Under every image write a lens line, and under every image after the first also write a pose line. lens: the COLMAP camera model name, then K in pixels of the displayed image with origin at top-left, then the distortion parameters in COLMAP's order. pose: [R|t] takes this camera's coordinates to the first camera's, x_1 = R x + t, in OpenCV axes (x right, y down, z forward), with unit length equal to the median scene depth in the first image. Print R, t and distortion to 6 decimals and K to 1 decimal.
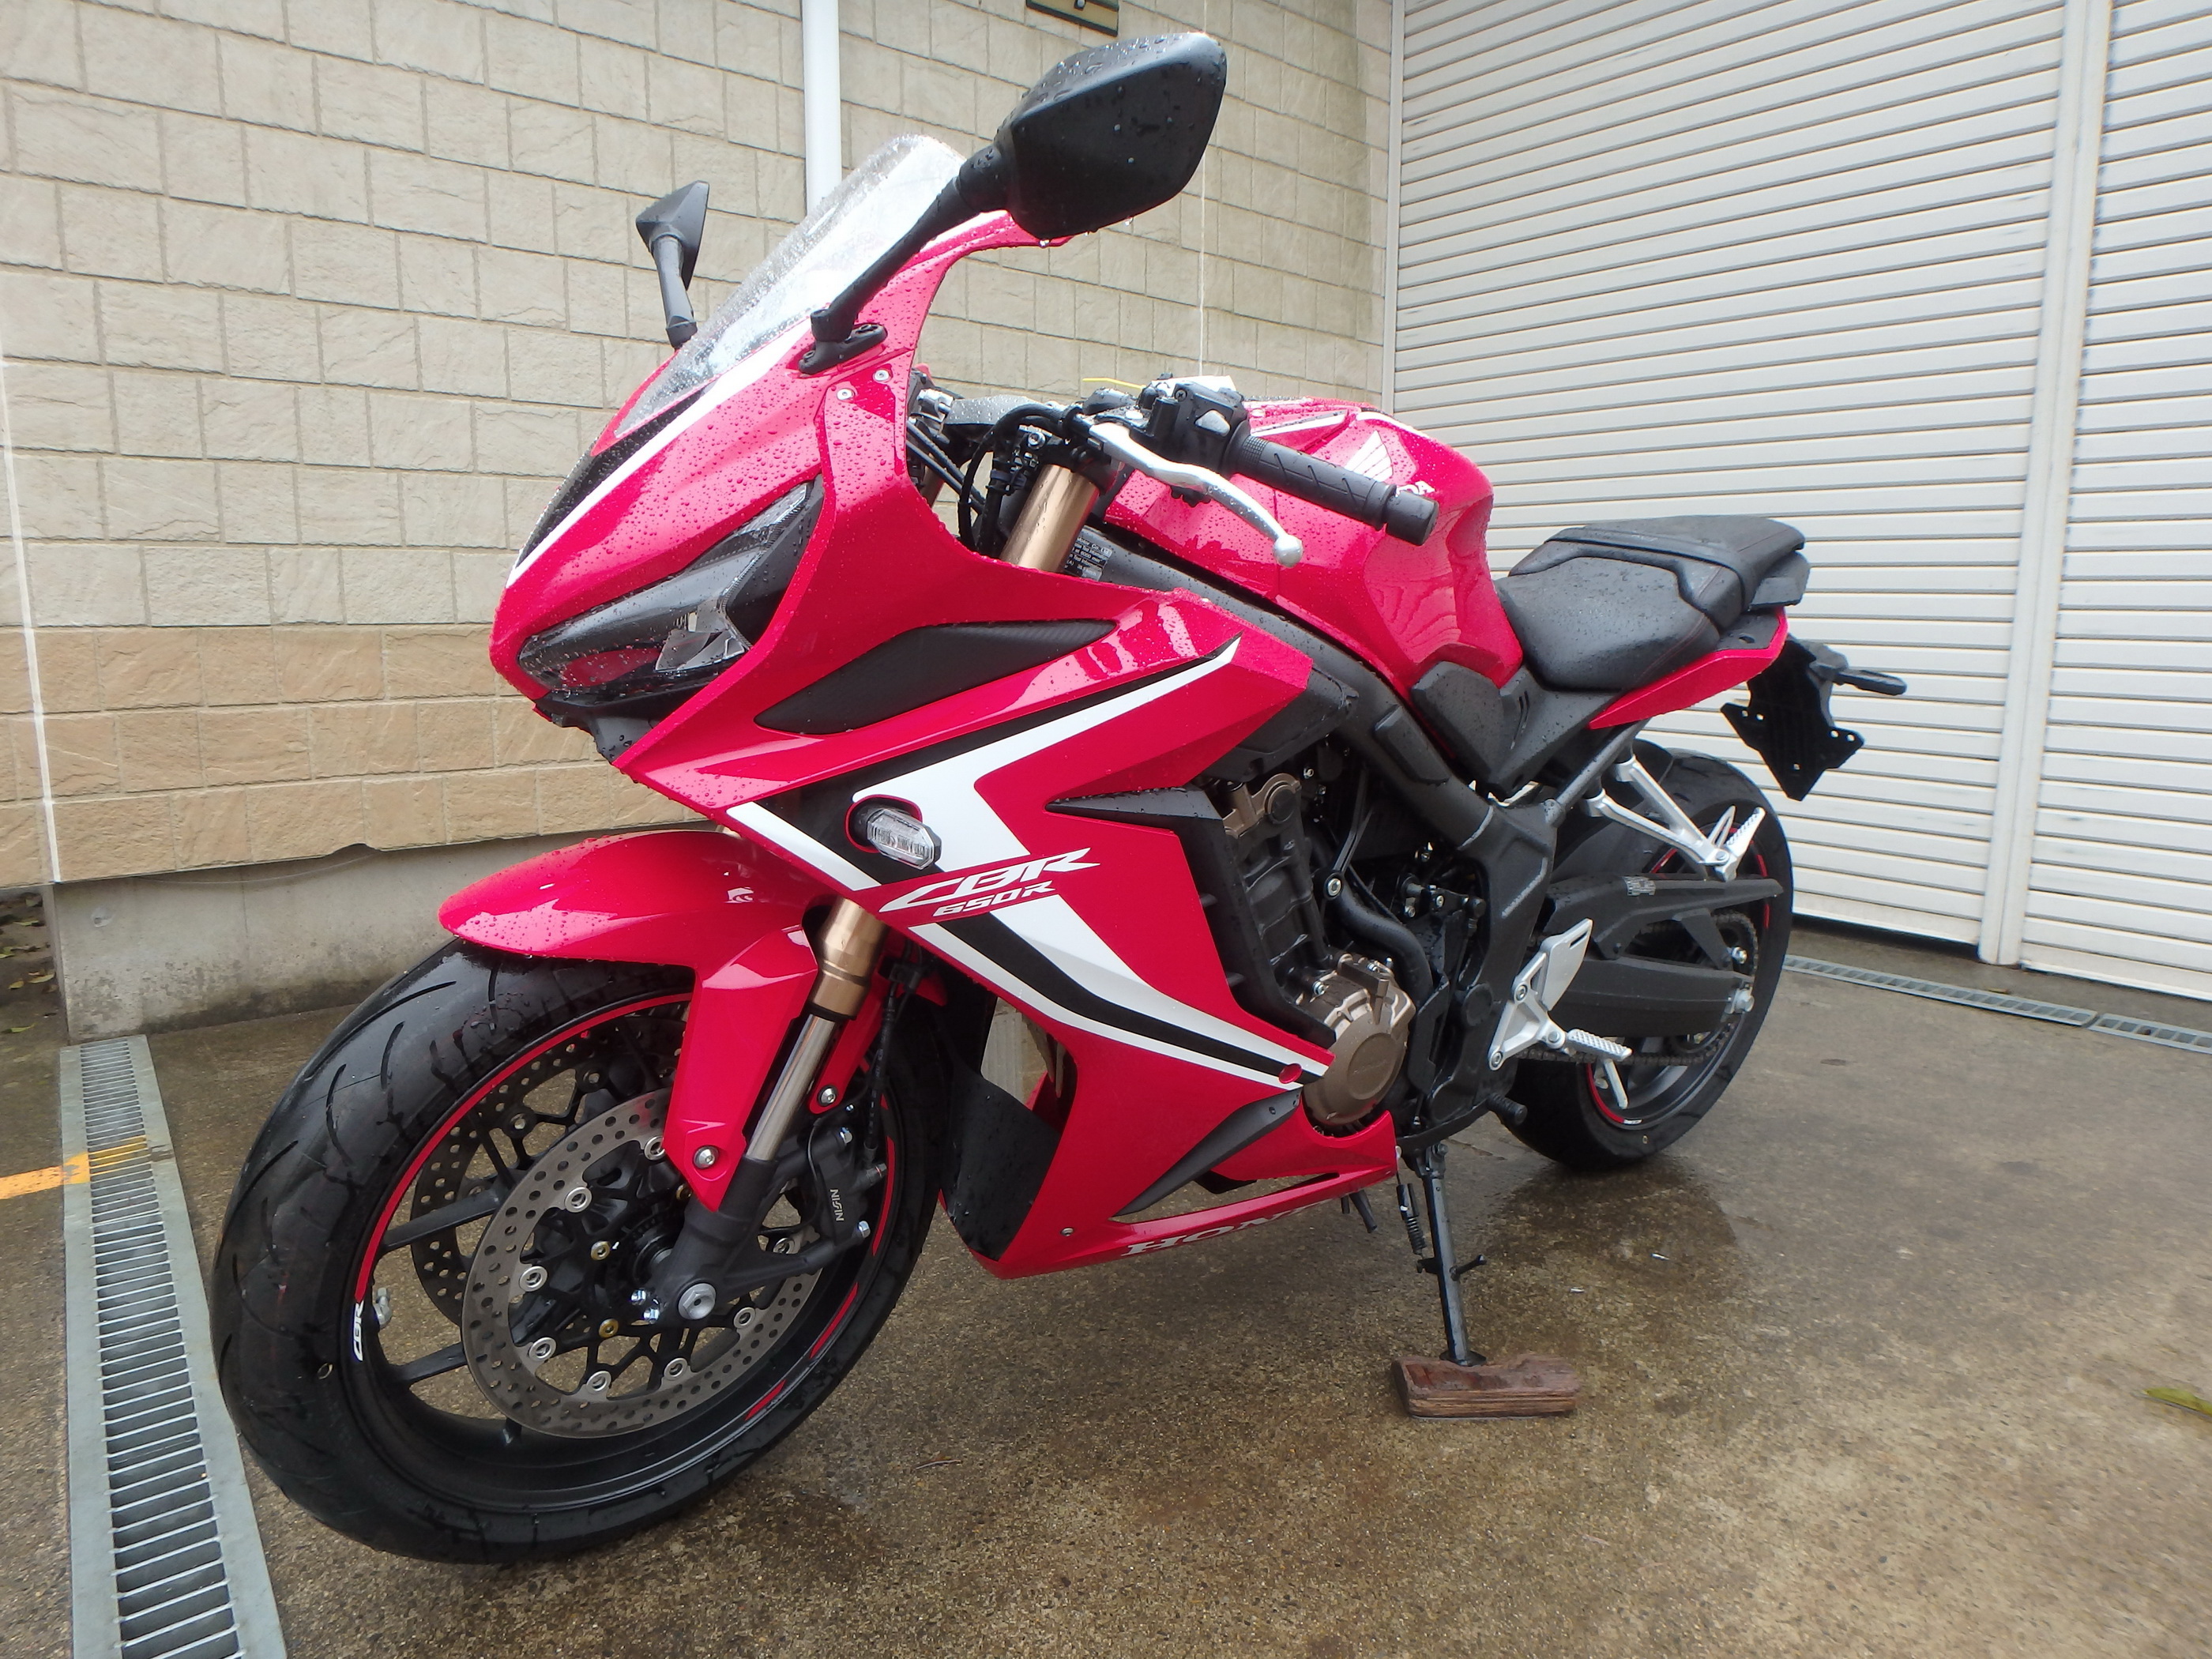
lens RADIAL K [[1349.5, 0, 1096.8], [0, 1349.5, 807.3], [0, 0, 1]] dist [-0.056529, 0.021685]
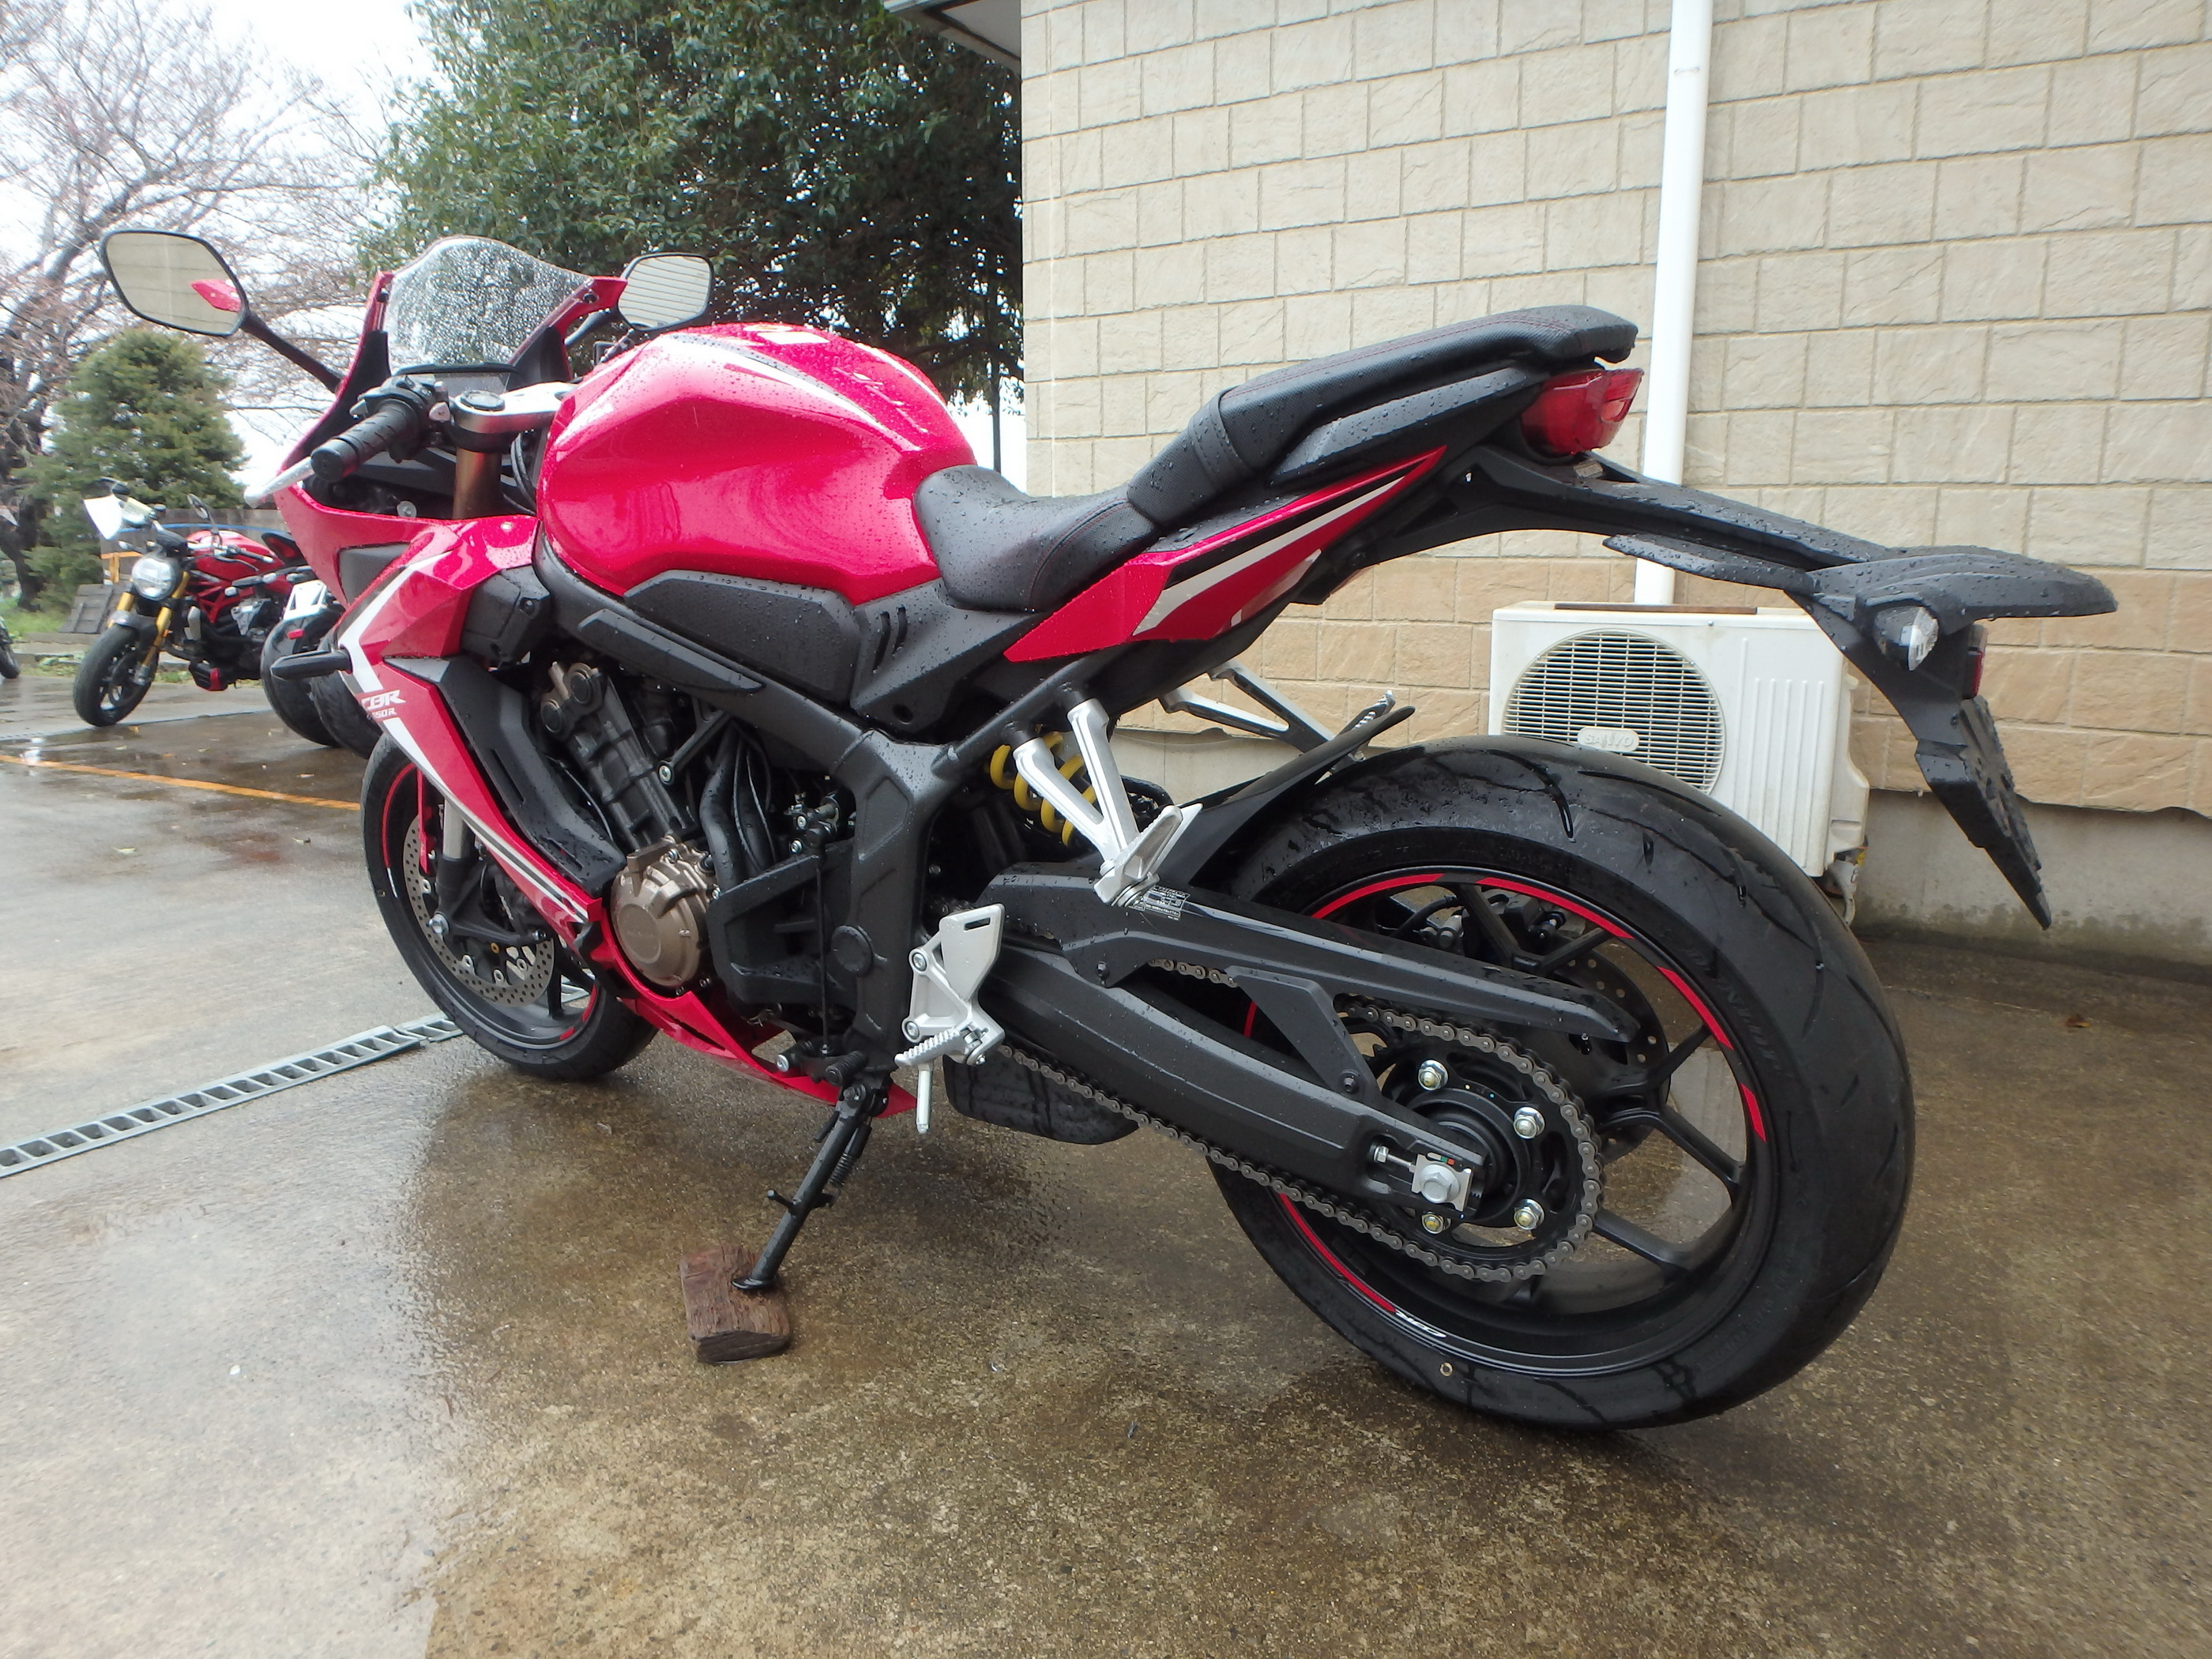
lens RADIAL K [[1362.5, 0, 1144.3], [0, 1362.5, 812.0], [0, 0, 1]] dist [-0.056396, 0.020346]
pose [[0.378343, 0.162641, -0.911265, 1.135782], [-0.131660, 0.983890, 0.120940, -0.078444], [0.916255, 0.074221, 0.393661, 0.777118]]
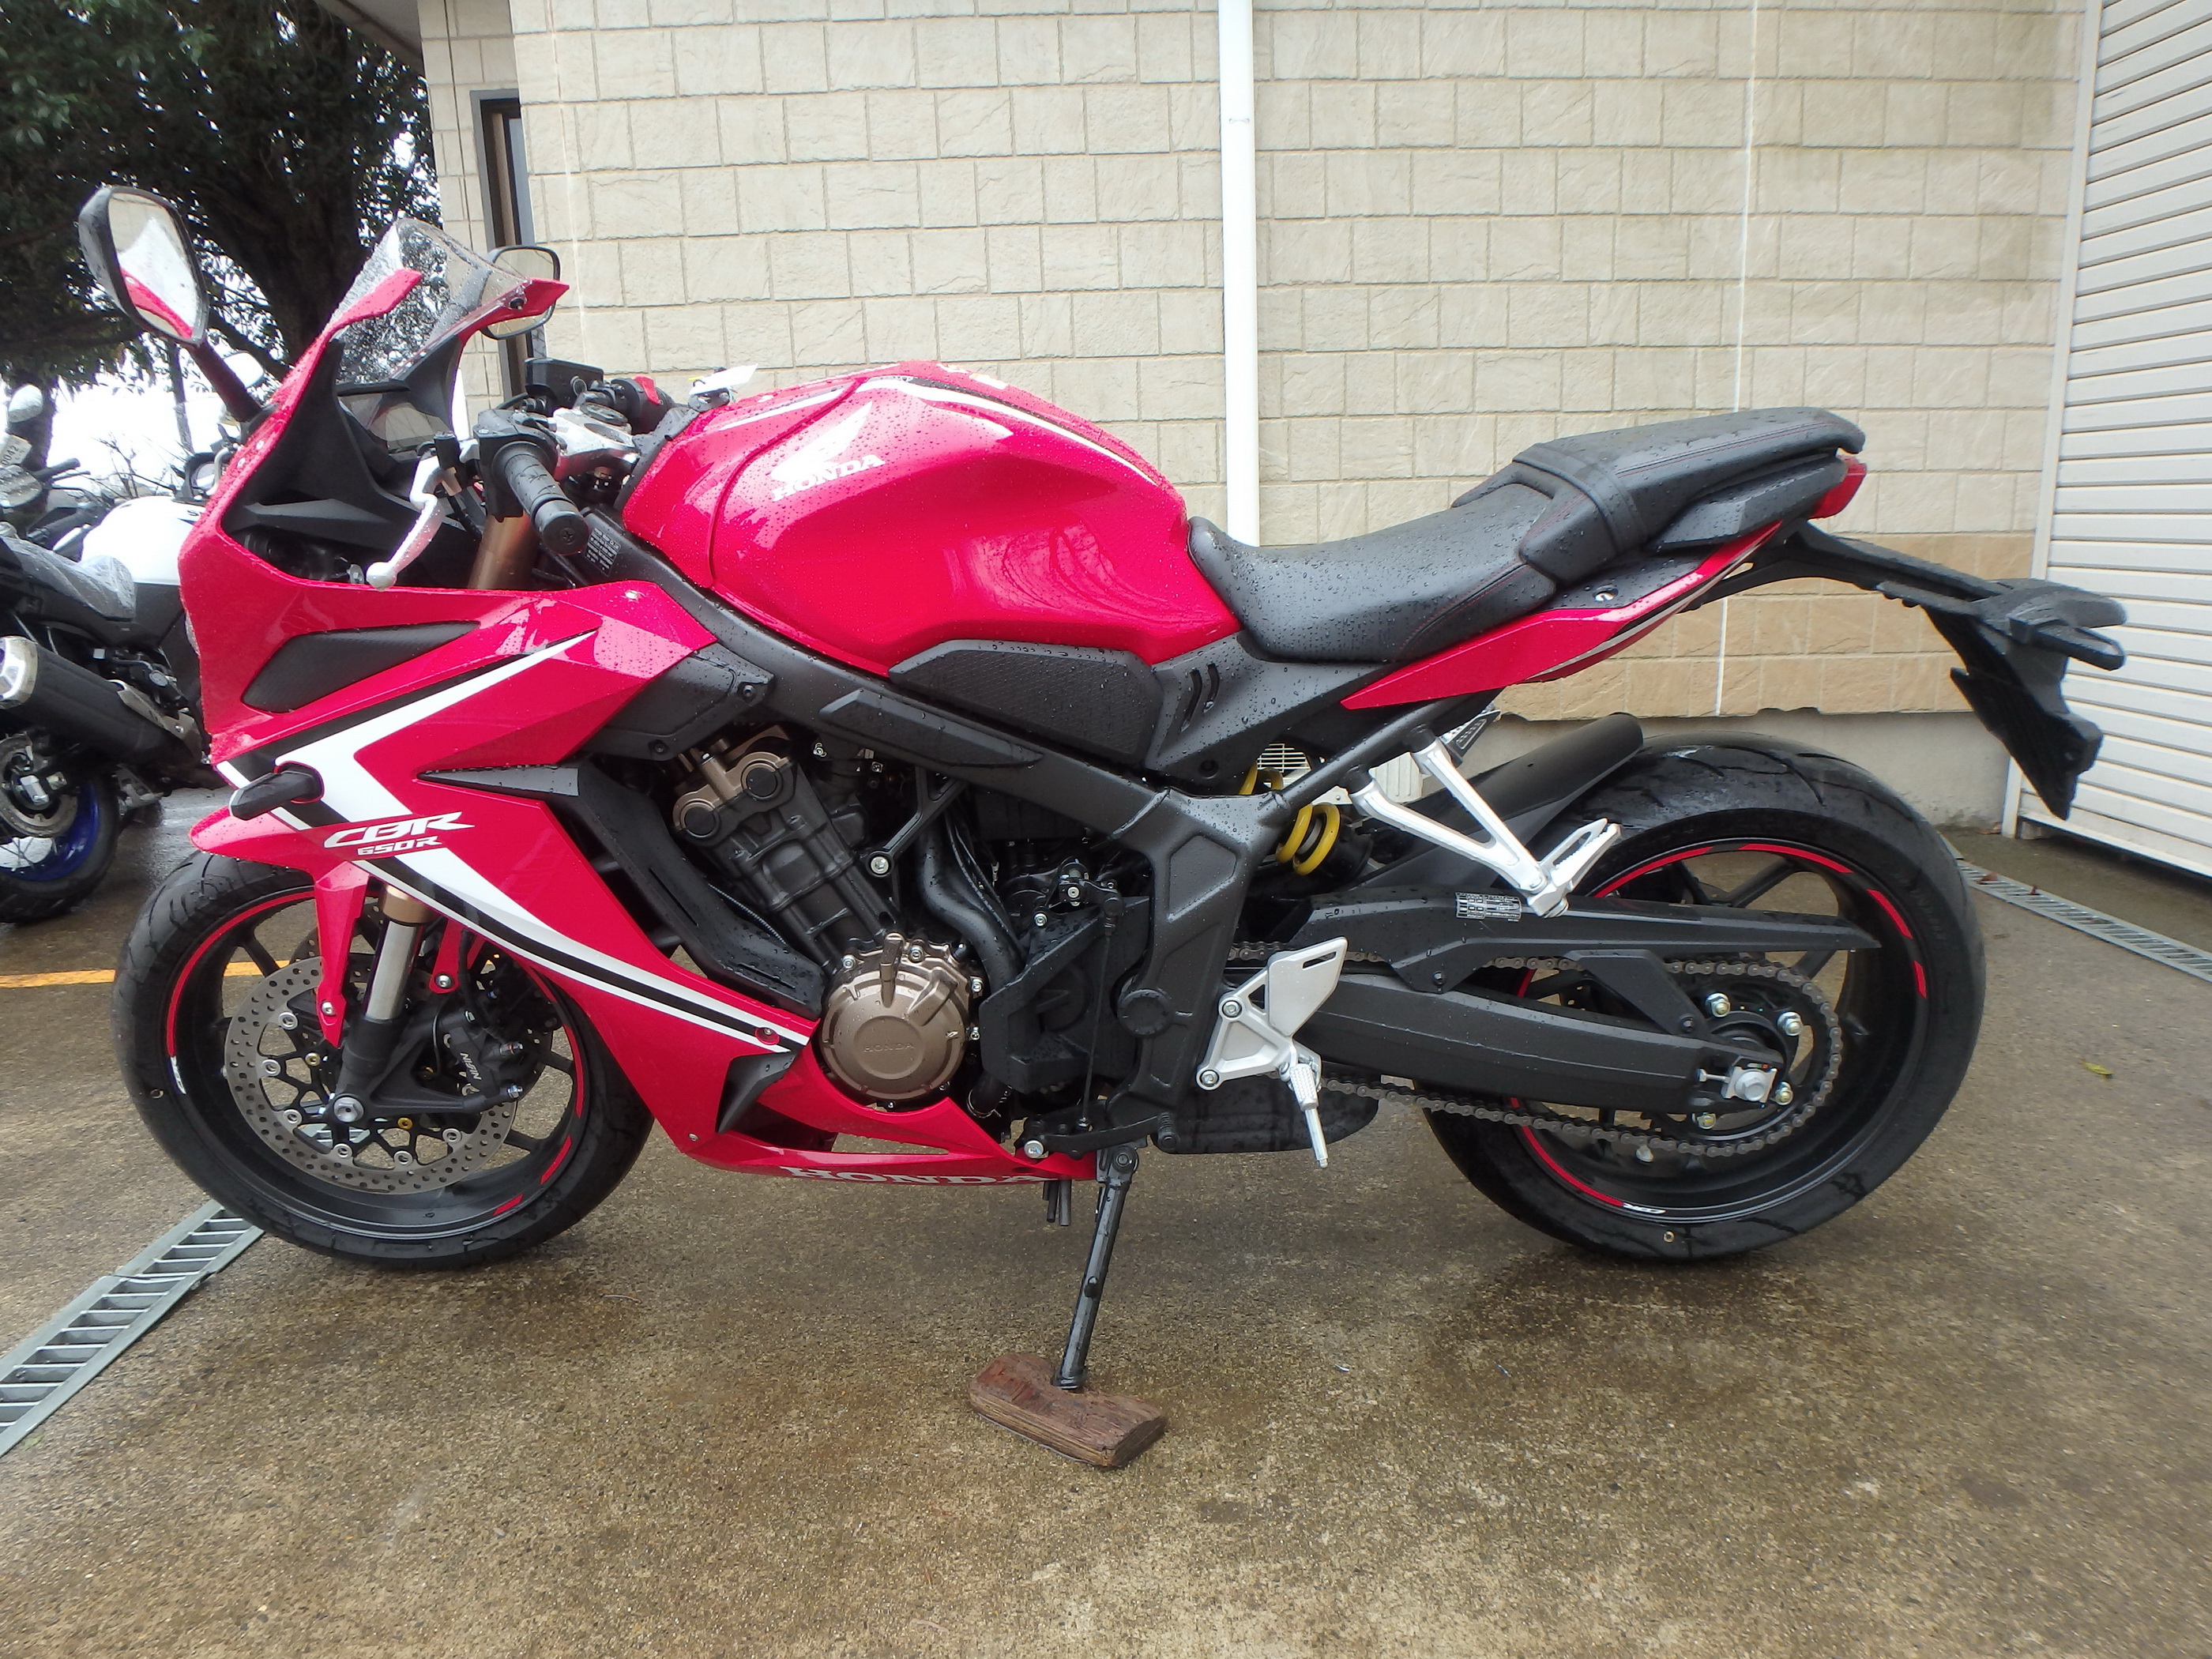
lens RADIAL K [[1337.7, 0, 1114.4], [0, 1337.7, 790.9], [0, 0, 1]] dist [-0.024199, -0.019496]
pose [[0.804677, 0.086983, -0.587306, 0.747912], [-0.045274, 0.995319, 0.085381, -0.074561], [0.591984, -0.042115, 0.804849, 0.258252]]
